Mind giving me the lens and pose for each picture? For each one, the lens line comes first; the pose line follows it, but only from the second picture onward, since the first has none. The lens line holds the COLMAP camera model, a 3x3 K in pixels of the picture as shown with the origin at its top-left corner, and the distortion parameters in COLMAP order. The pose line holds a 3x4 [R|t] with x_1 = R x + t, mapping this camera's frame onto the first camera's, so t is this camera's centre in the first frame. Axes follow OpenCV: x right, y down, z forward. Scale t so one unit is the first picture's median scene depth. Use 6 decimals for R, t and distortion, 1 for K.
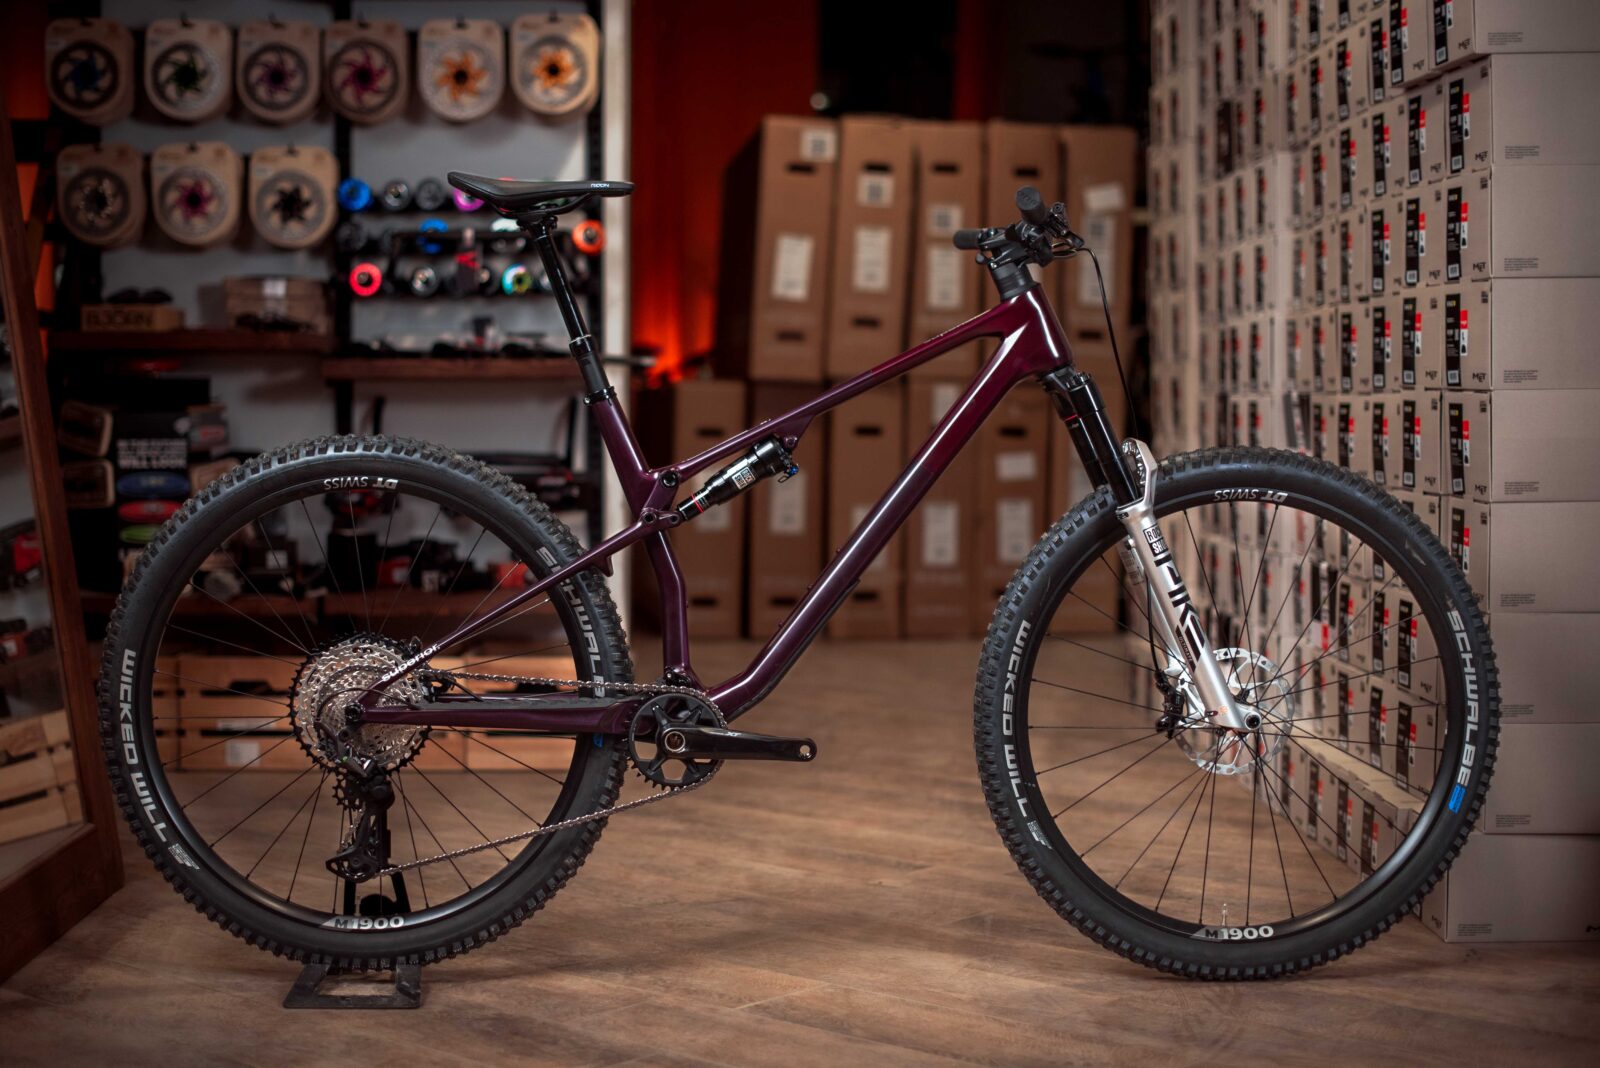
lens RADIAL K [[2362.0, 0, 800.0], [0, 2362.0, 534.0], [0, 0, 1]] dist [-0.040959, 0.038424]
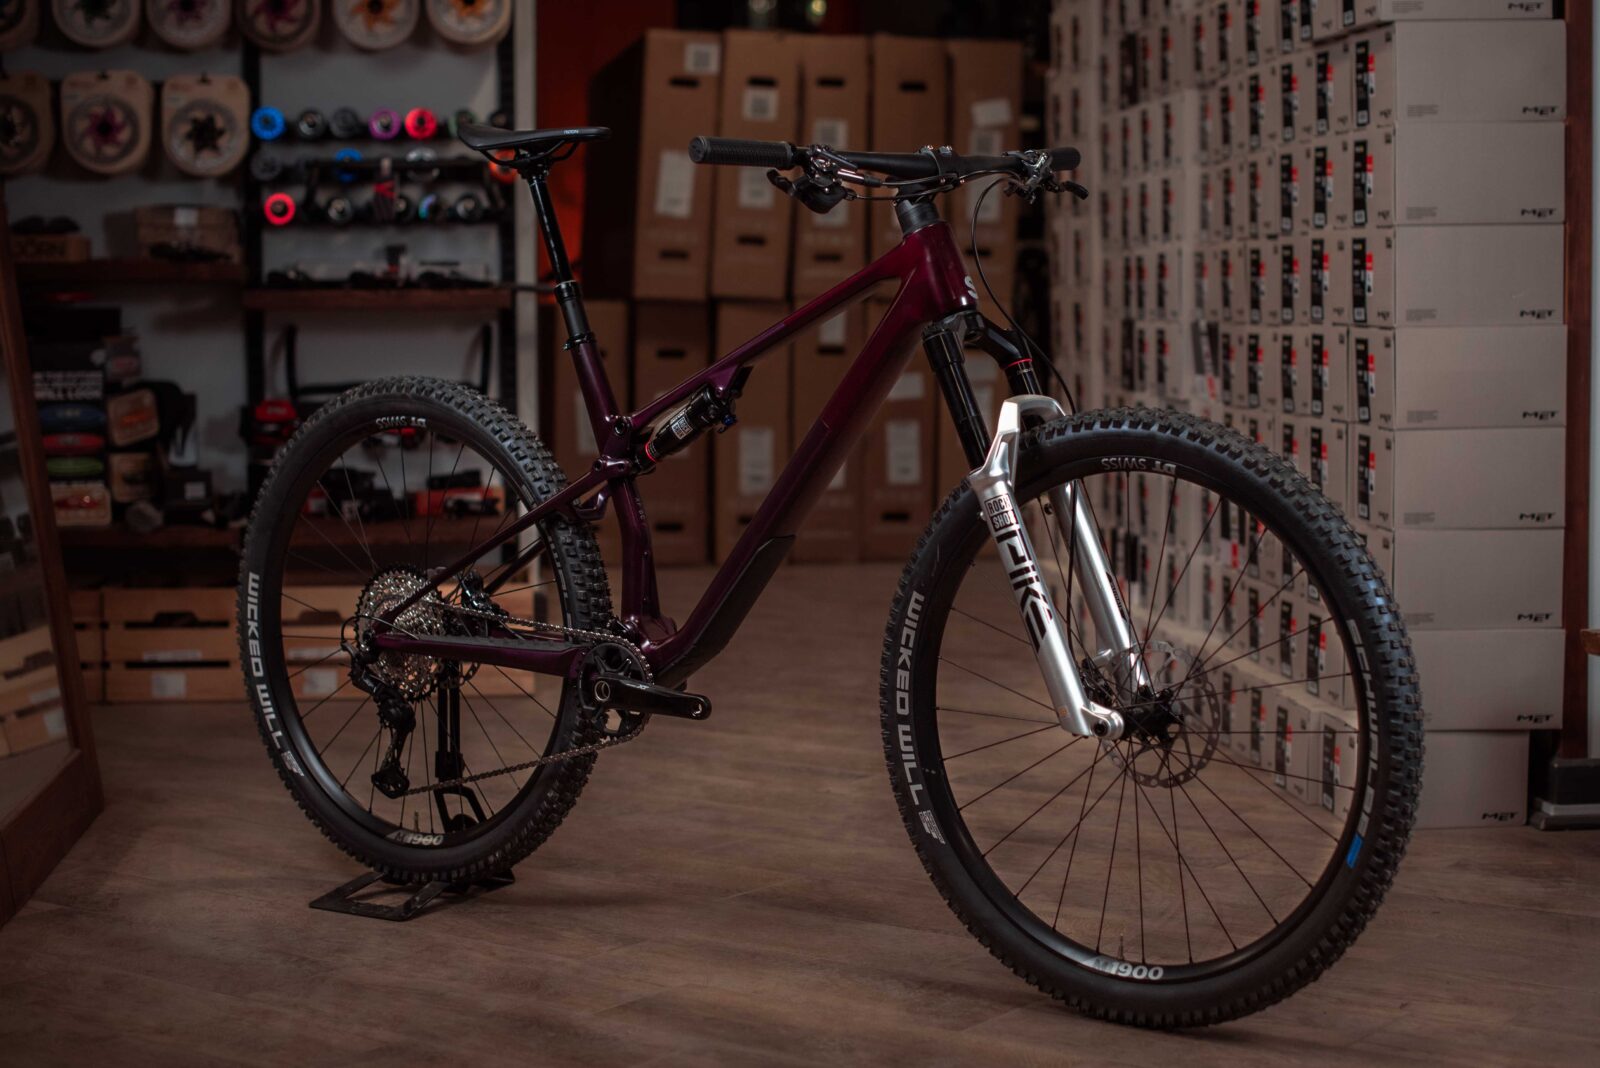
lens RADIAL K [[2604.1, 0, 849.9], [0, 2604.1, 507.8], [0, 0, 1]] dist [0.011872, -0.004543]
pose [[0.995858, -0.010943, 0.090260, -0.051216], [0.008910, 0.999698, 0.022895, -0.005237], [-0.090483, -0.021996, 0.995655, -0.137958]]
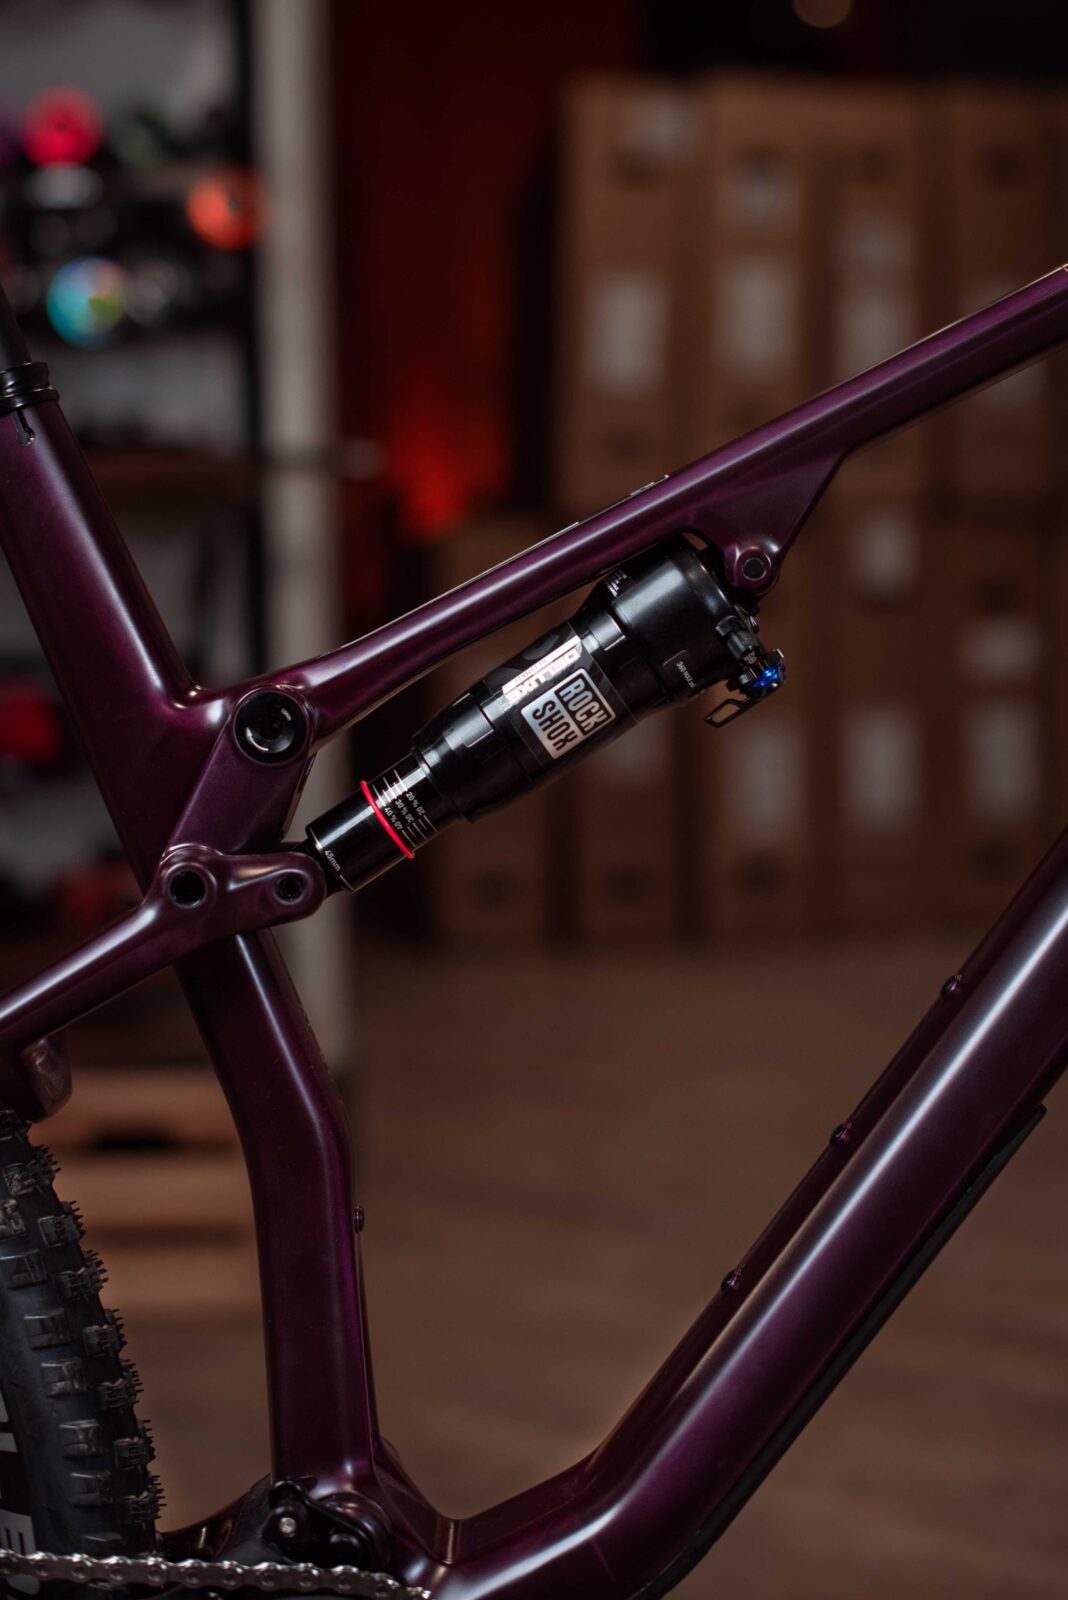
lens RADIAL K [[2604.1, 0, 534.0], [0, 2604.1, 800.0], [0, 0, 1]] dist [0.011872, -0.004543]
pose [[0.999193, -0.025490, -0.031048, -0.014406], [0.026211, 0.999391, 0.023049, -0.015713], [0.030442, -0.023844, 0.999252, 0.544562]]
